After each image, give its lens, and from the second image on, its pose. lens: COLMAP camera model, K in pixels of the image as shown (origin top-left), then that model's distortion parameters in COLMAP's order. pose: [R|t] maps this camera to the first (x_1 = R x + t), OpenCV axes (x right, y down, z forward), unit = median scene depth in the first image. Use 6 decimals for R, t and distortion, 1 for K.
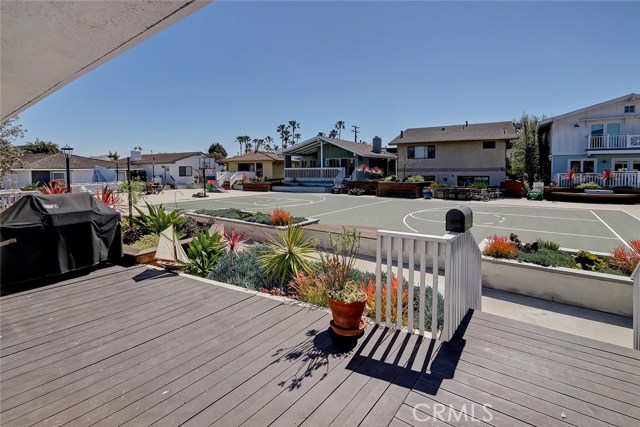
lens RADIAL K [[298.5, 0, 334.4], [0, 298.5, 176.8], [0, 0, 1]] dist [-0.002257, -0.000732]
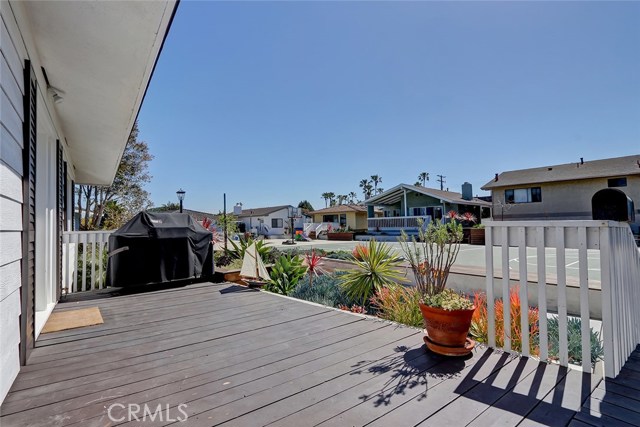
lens RADIAL K [[298.5, 0, 331.6], [0, 298.5, 212.5], [0, 0, 1]] dist [-0.002257, -0.000732]
pose [[0.959423, -0.027417, -0.280634, -0.012997], [0.010329, 0.998011, -0.062190, 0.146019], [0.281781, 0.056768, 0.957798, 0.119855]]
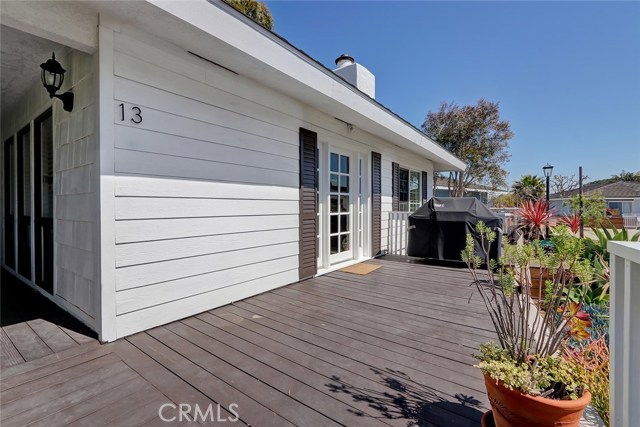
lens RADIAL K [[298.5, 0, 301.8], [0, 298.5, 210.3], [0, 0, 1]] dist [-0.002257, -0.000732]
pose [[-0.033141, 0.025907, -0.999115, 0.344998], [-0.025688, 0.999312, 0.026764, 0.102601], [0.999121, 0.026552, -0.032452, 0.468394]]
